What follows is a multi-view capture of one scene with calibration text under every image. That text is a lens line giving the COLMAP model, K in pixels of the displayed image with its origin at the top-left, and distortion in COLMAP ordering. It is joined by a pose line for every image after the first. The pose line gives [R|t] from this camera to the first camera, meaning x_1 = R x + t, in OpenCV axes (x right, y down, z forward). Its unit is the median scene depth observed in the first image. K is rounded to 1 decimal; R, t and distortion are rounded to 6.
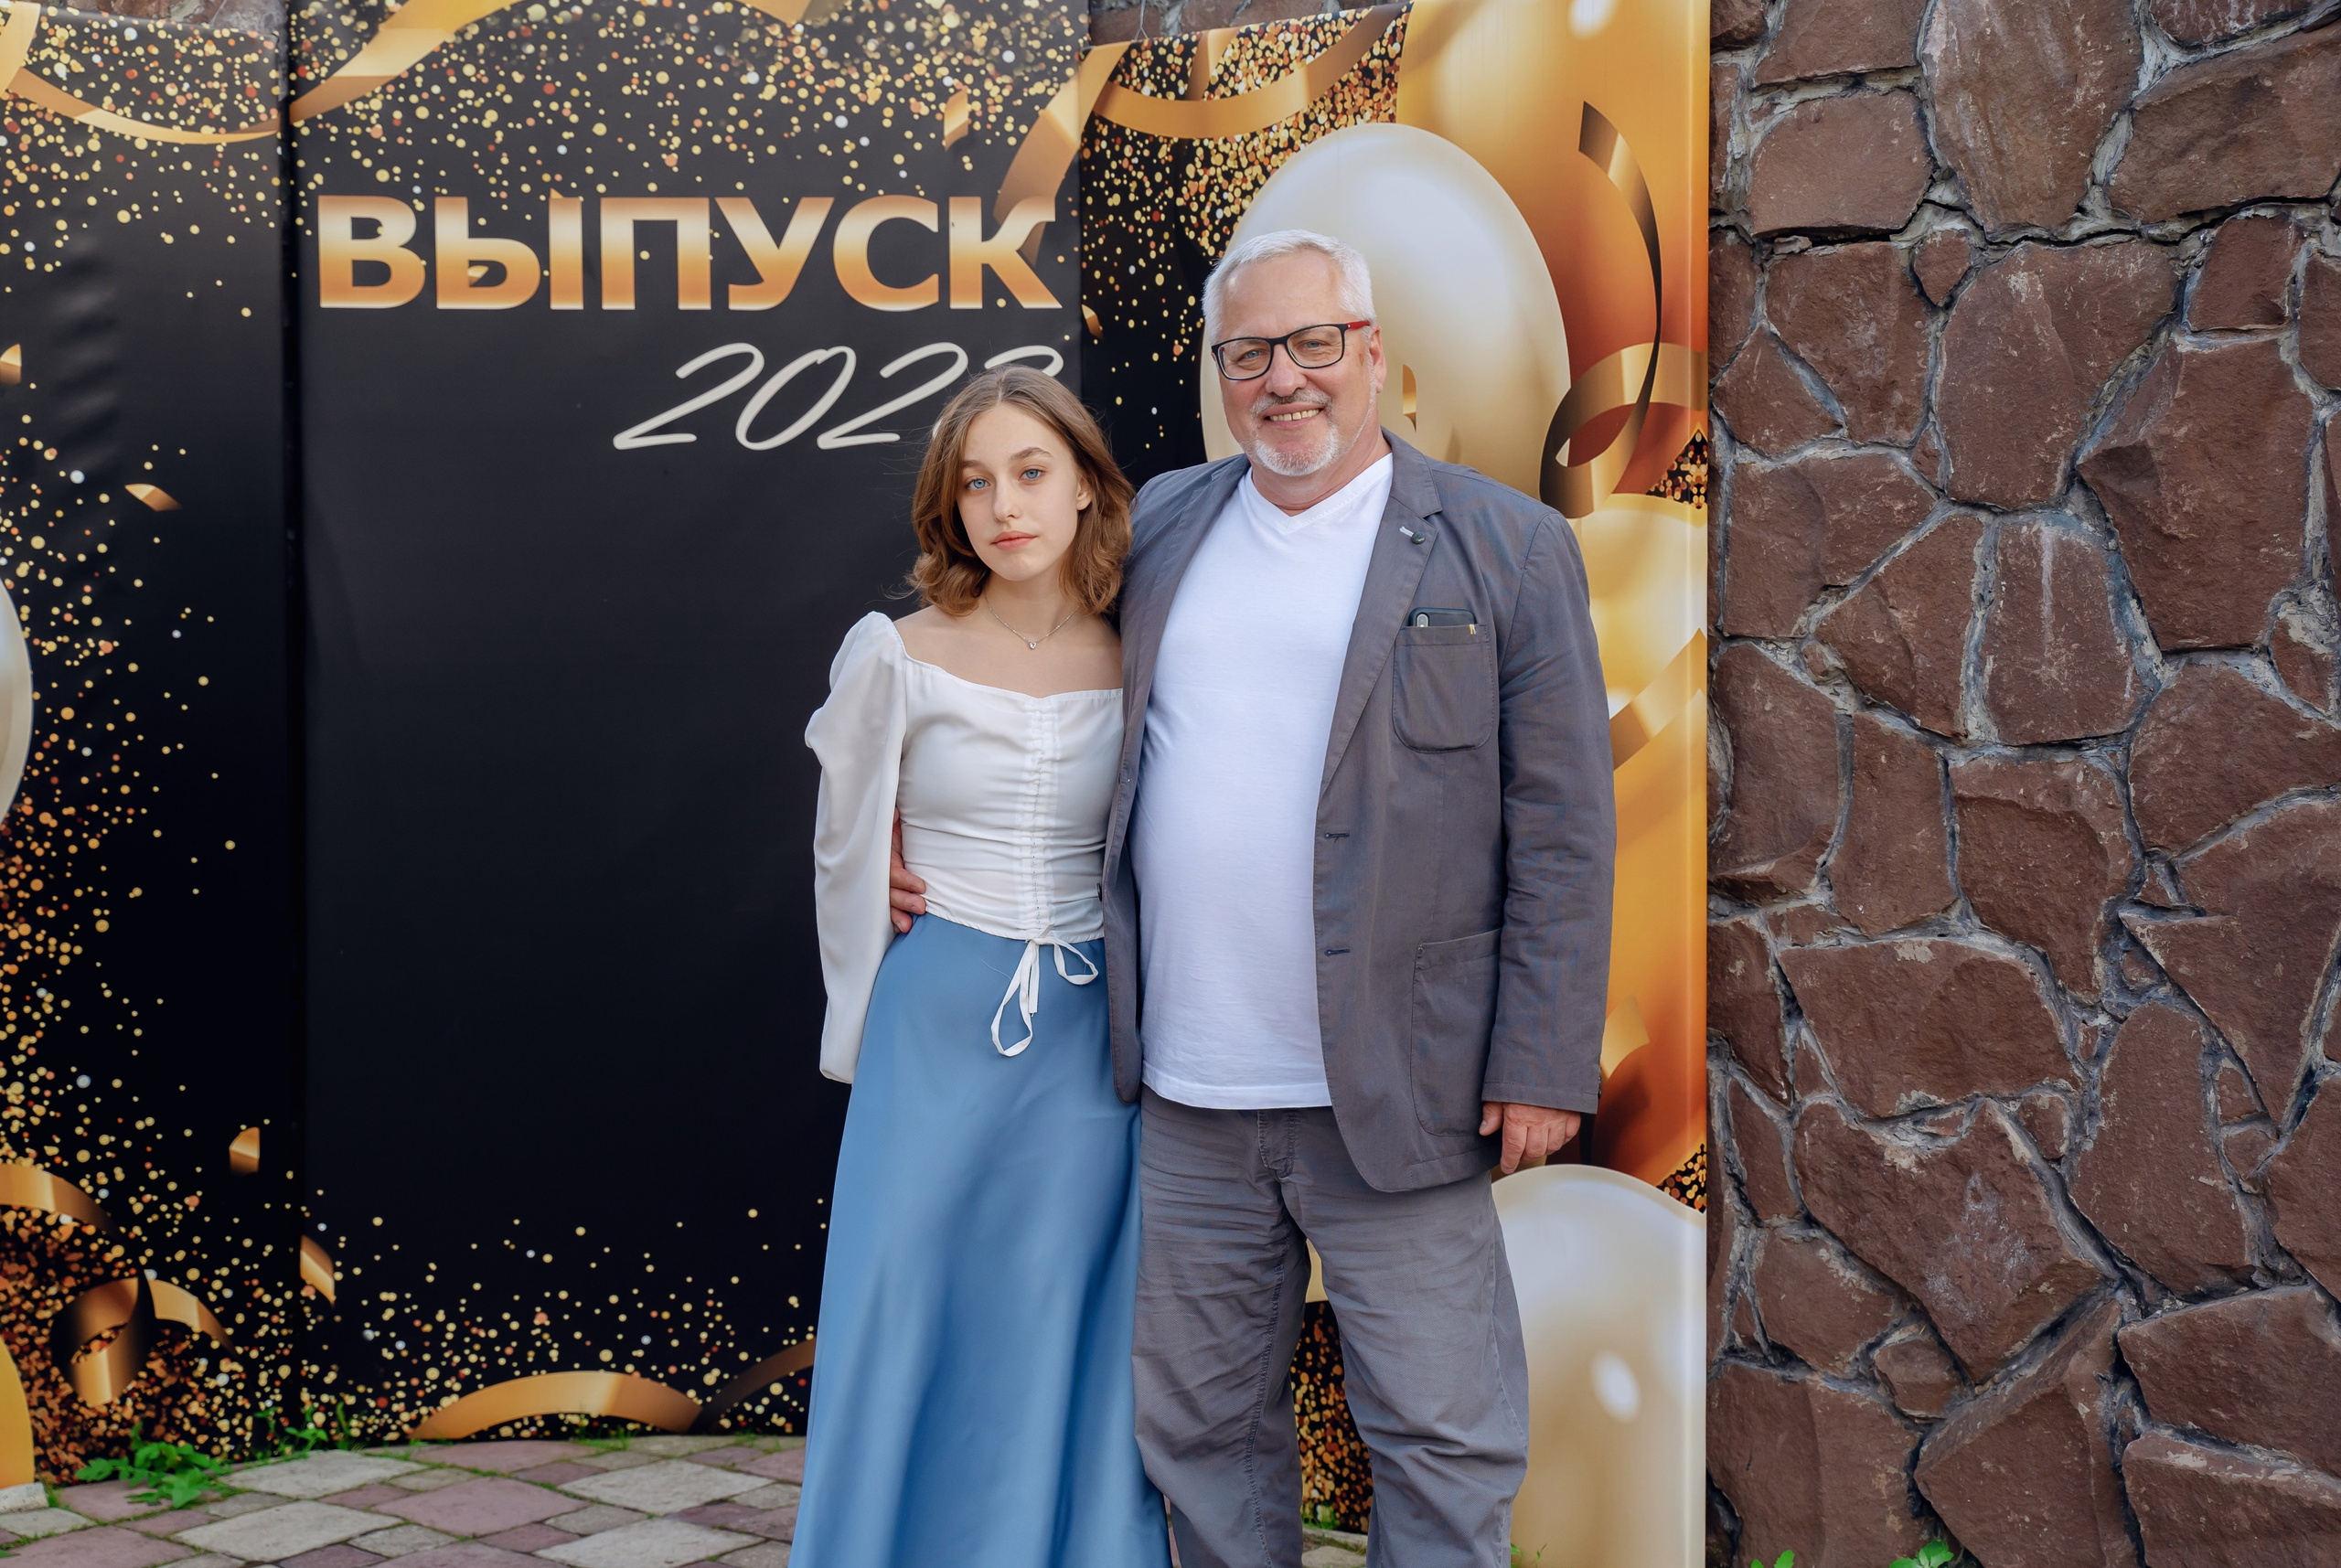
lens RADIAL K [[3783.4, 0, 1227.6], [0, 3783.4, 825.6], [0, 0, 1]] dist [0.146900, 0.000000]
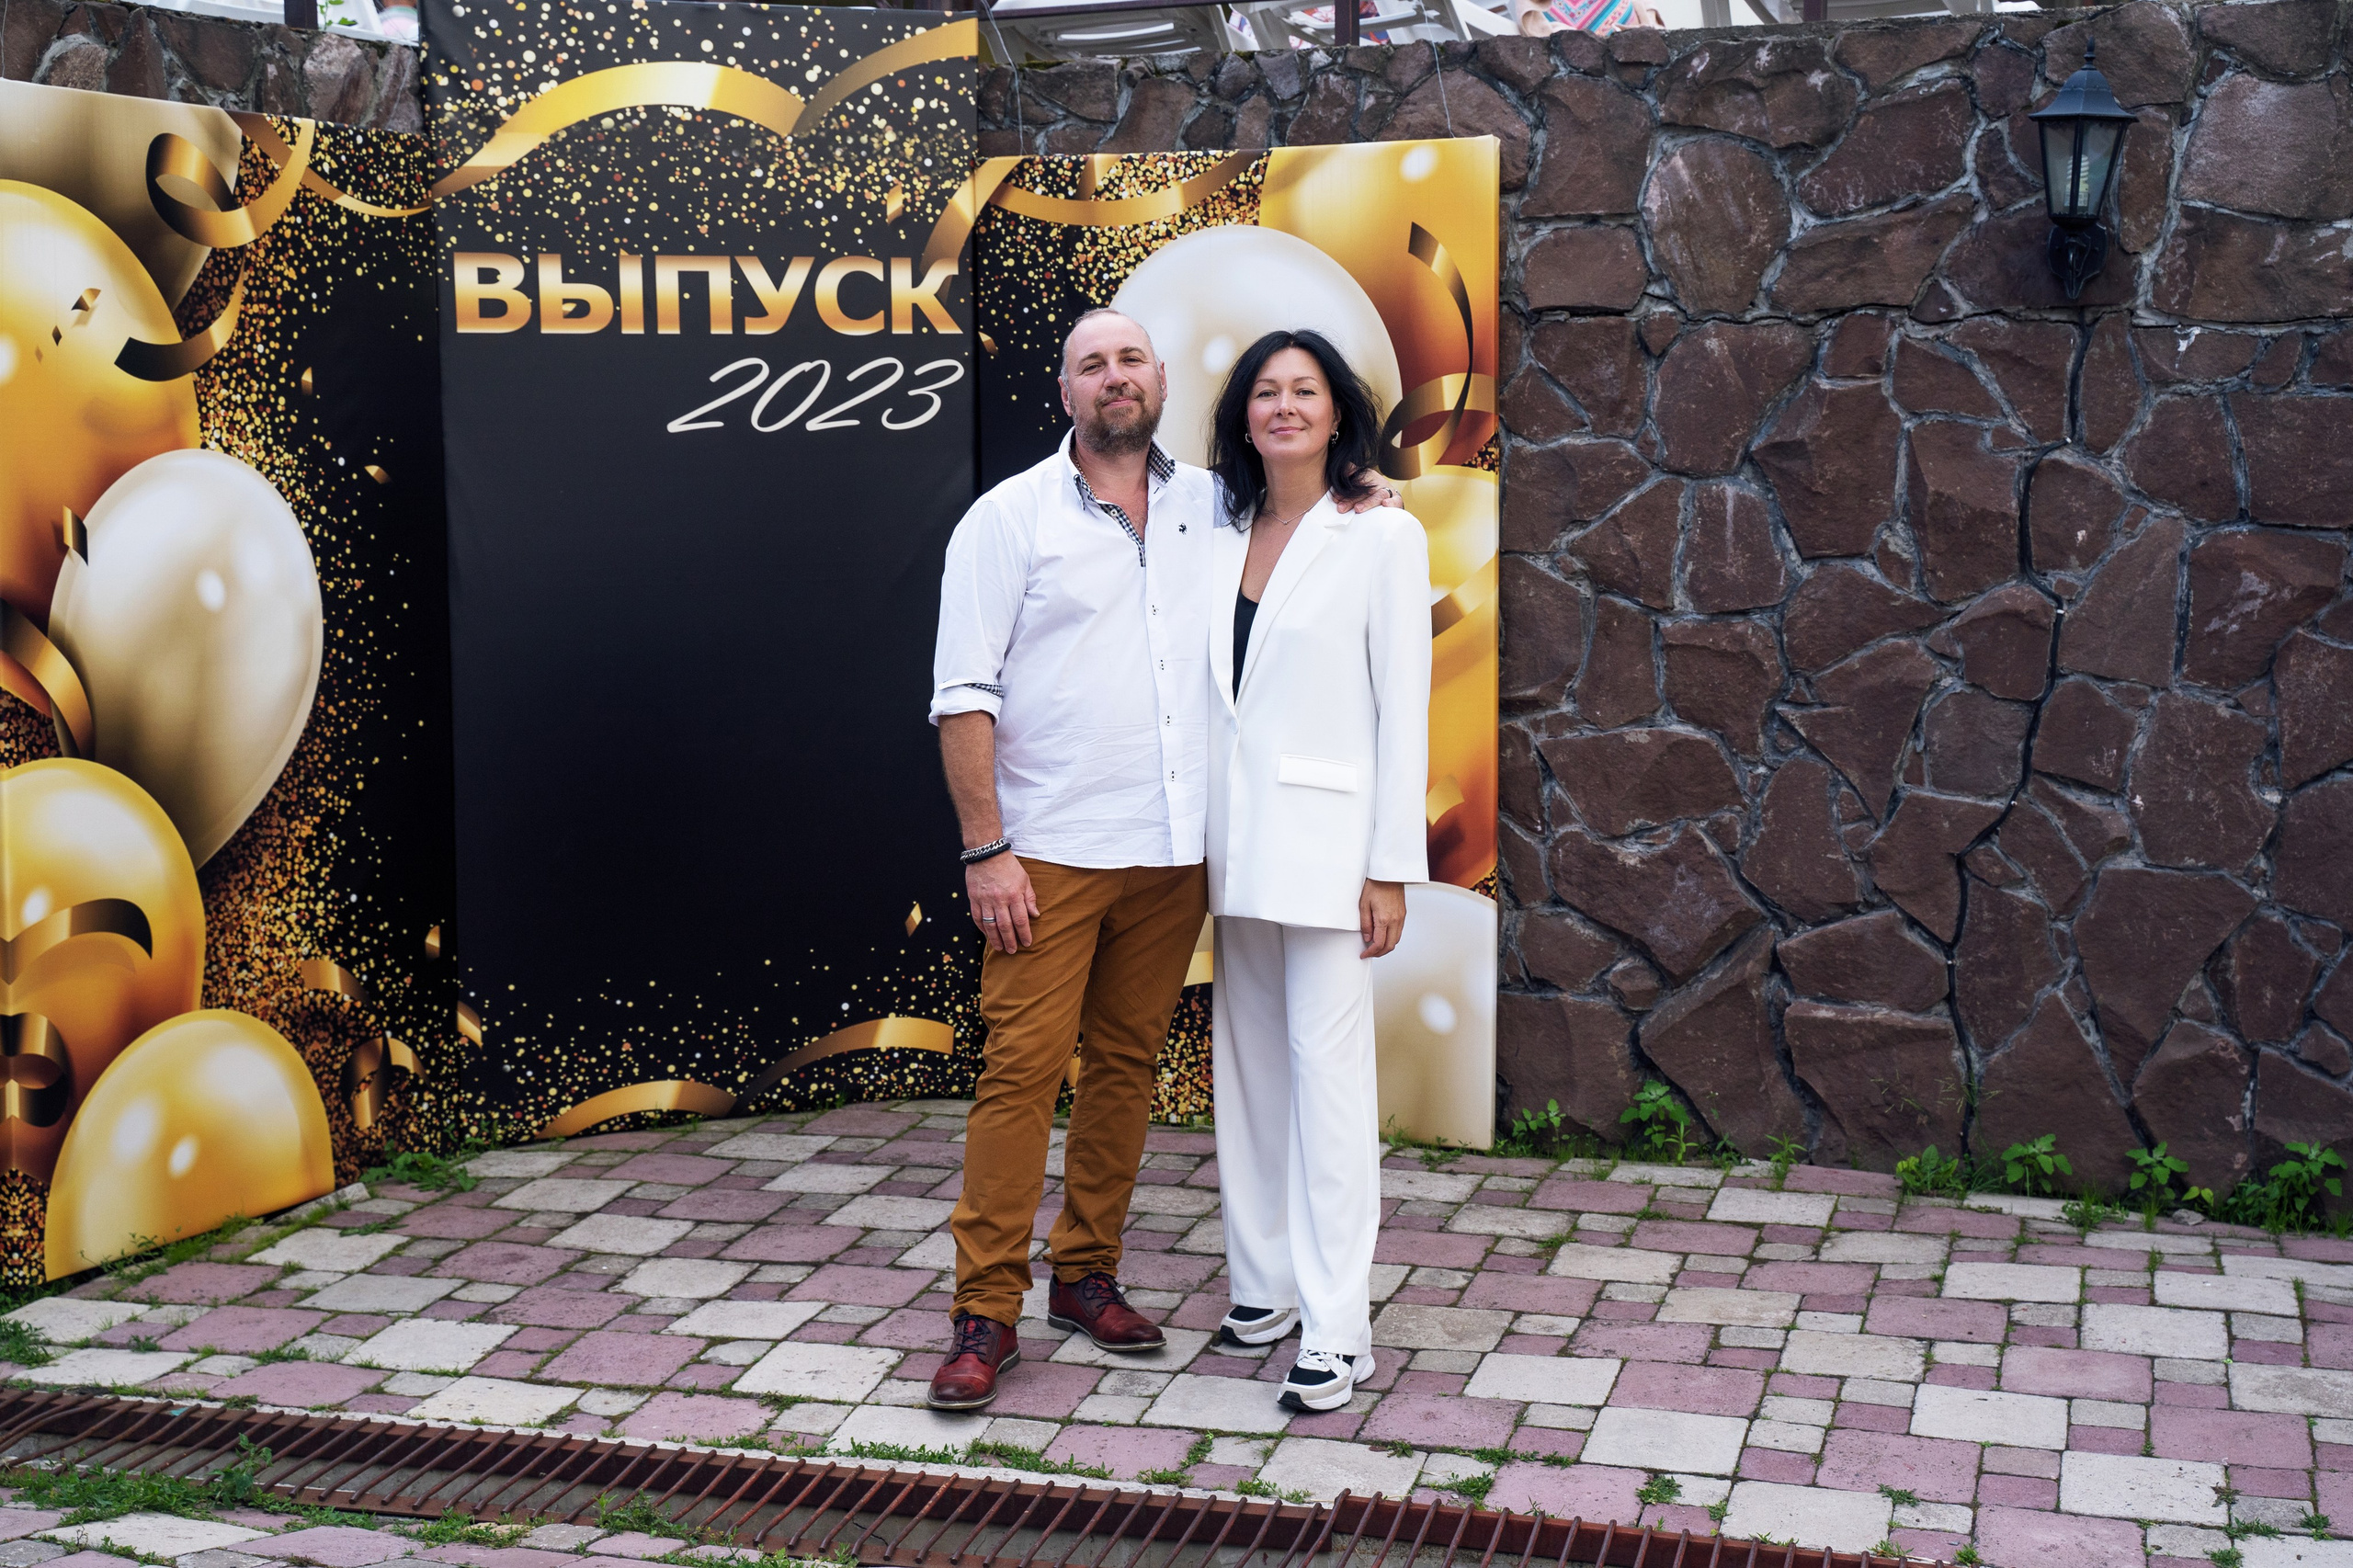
lens RADIAL K [[3337.6, 0, 1191.9], [0, 3337.6, 794.4], [0, 0, 1]] dist [0.115339, 0.000000]
pose [[0.908296, -0.056007, 0.414562, -0.514855], [0.038216, 0.997962, 0.051094, -0.020761], [-0.416579, -0.030566, 0.908586, -0.225686]]
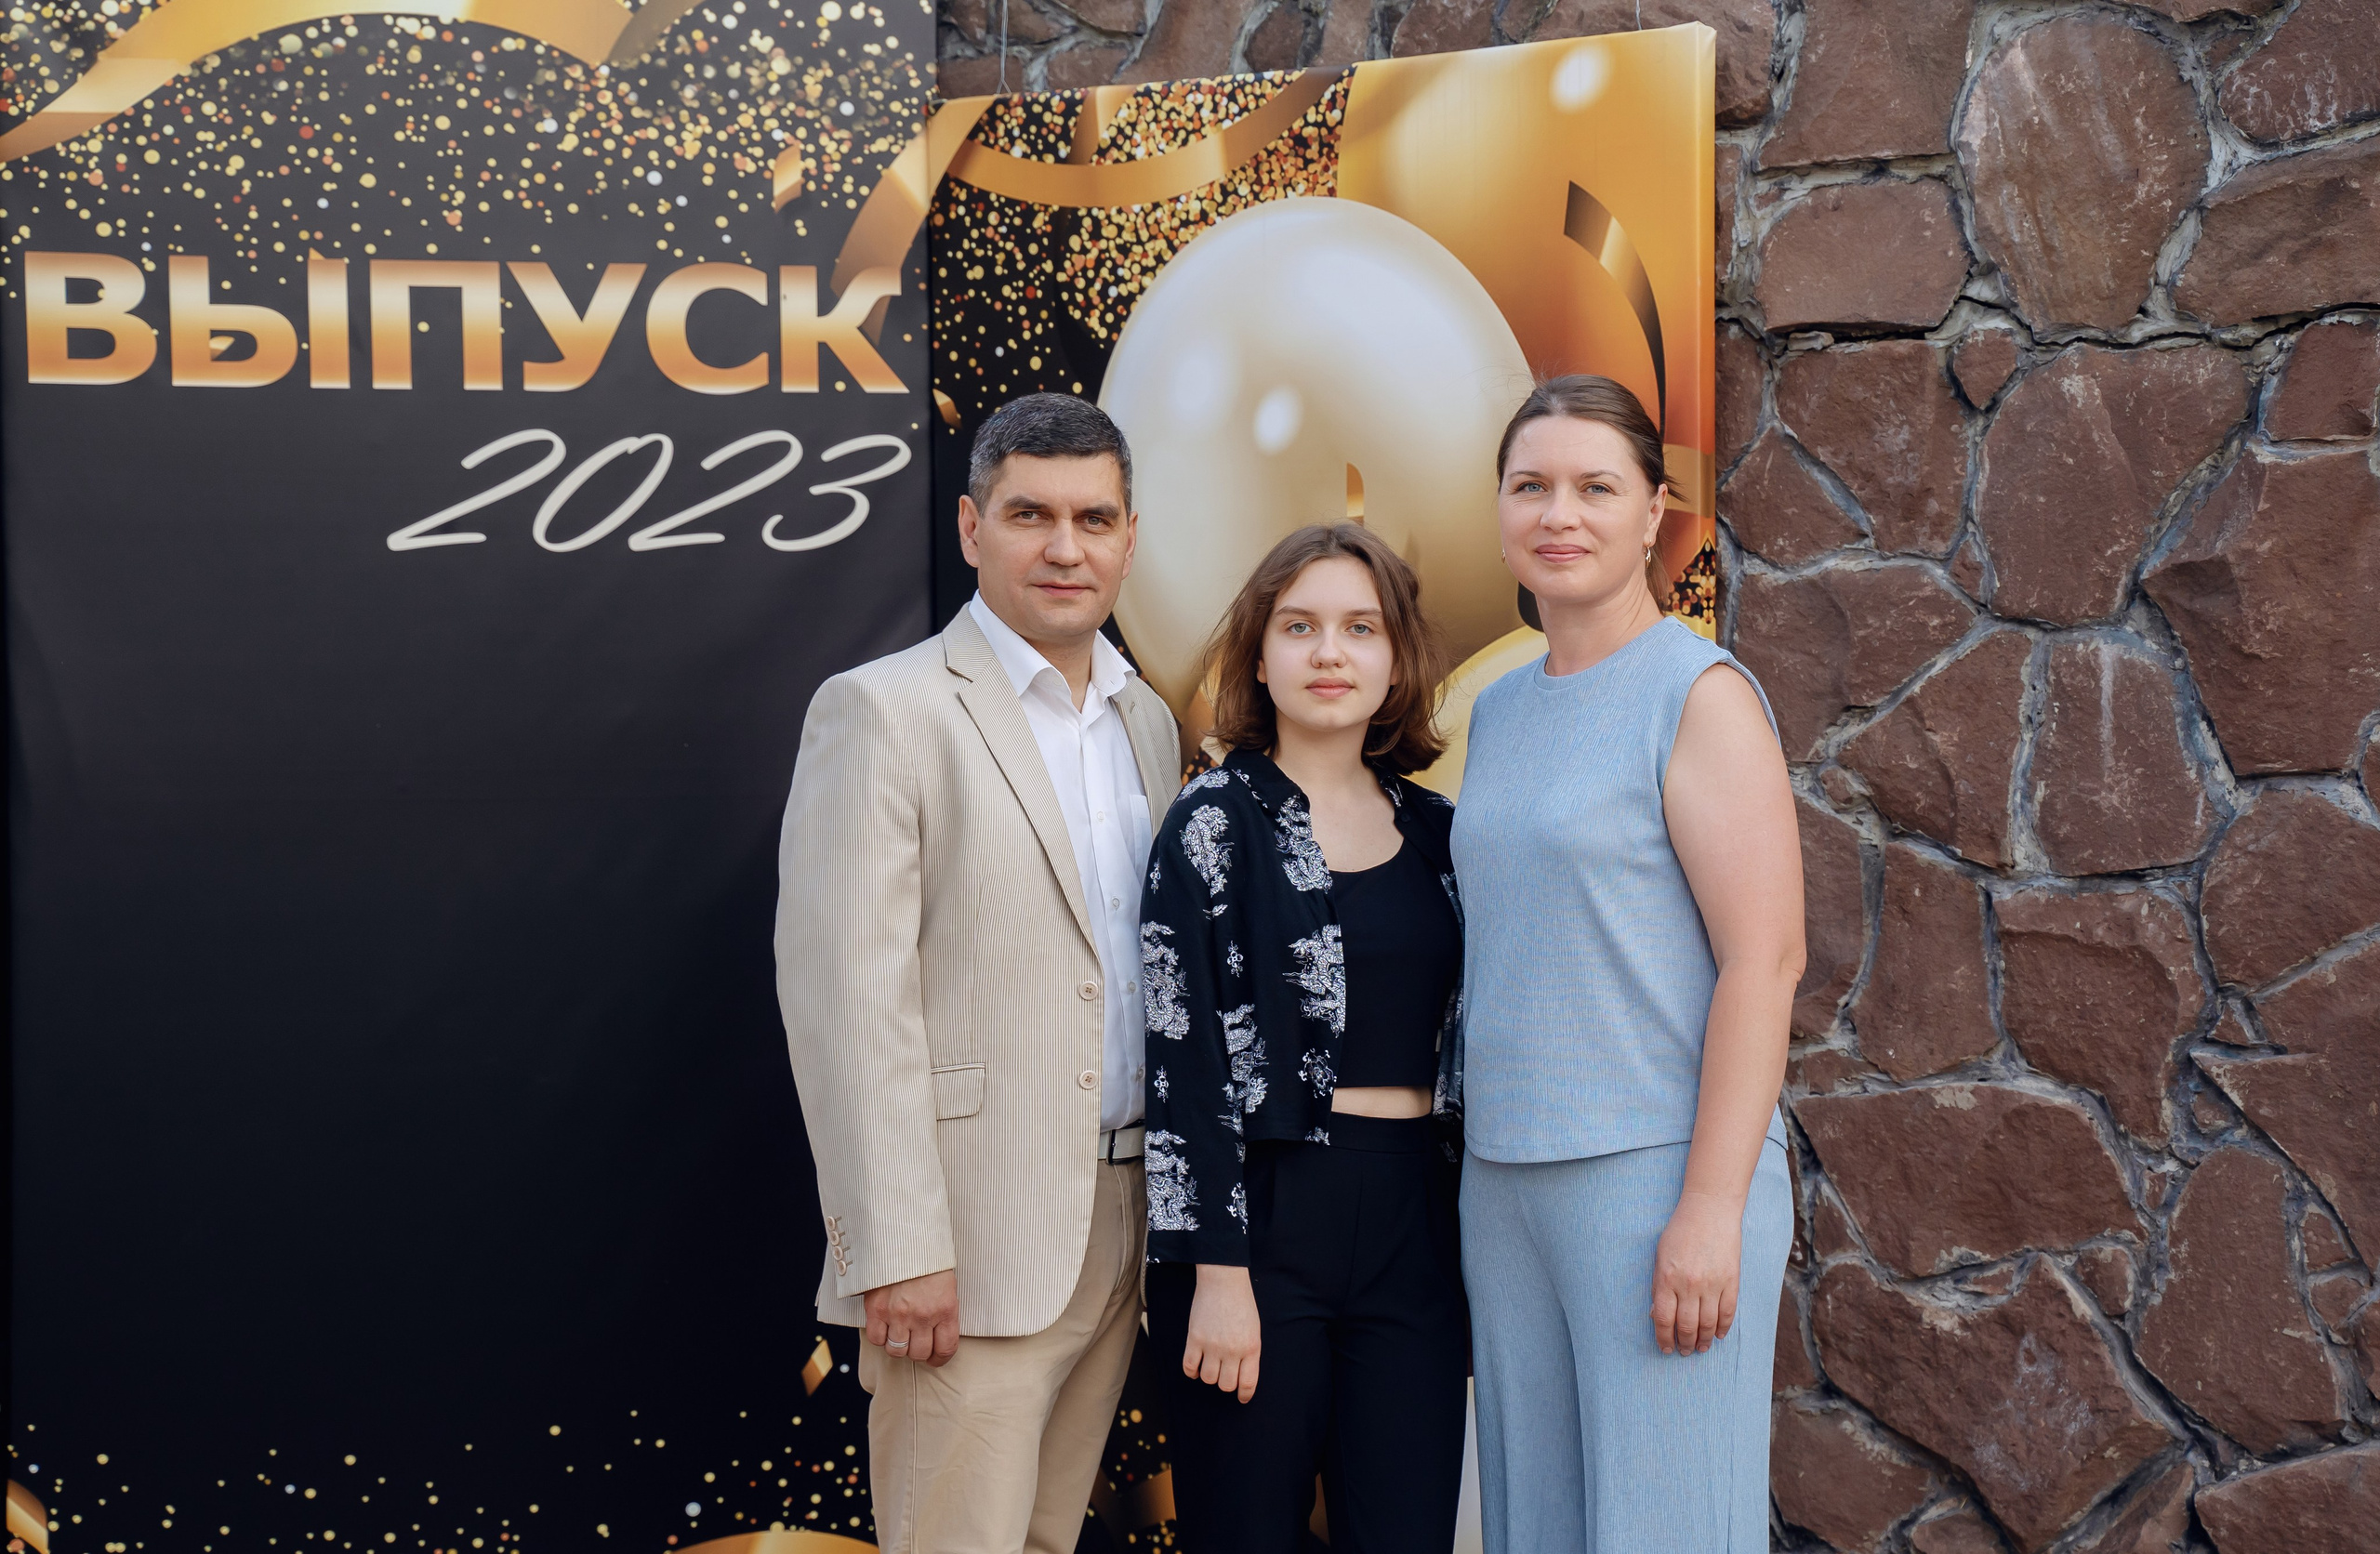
lens RADIAL K [[4353.7, 0, 1352.0], [0, 4353.7, 899.6], [0, 0, 1]] dist [0.165581, 0.000000]
pose [[0.980138, -0.015021, 0.197746, -0.146660], [0.017221, 0.999807, -0.009409, -0.006669], [-0.197567, 0.012628, 0.980208, -0.019536]]
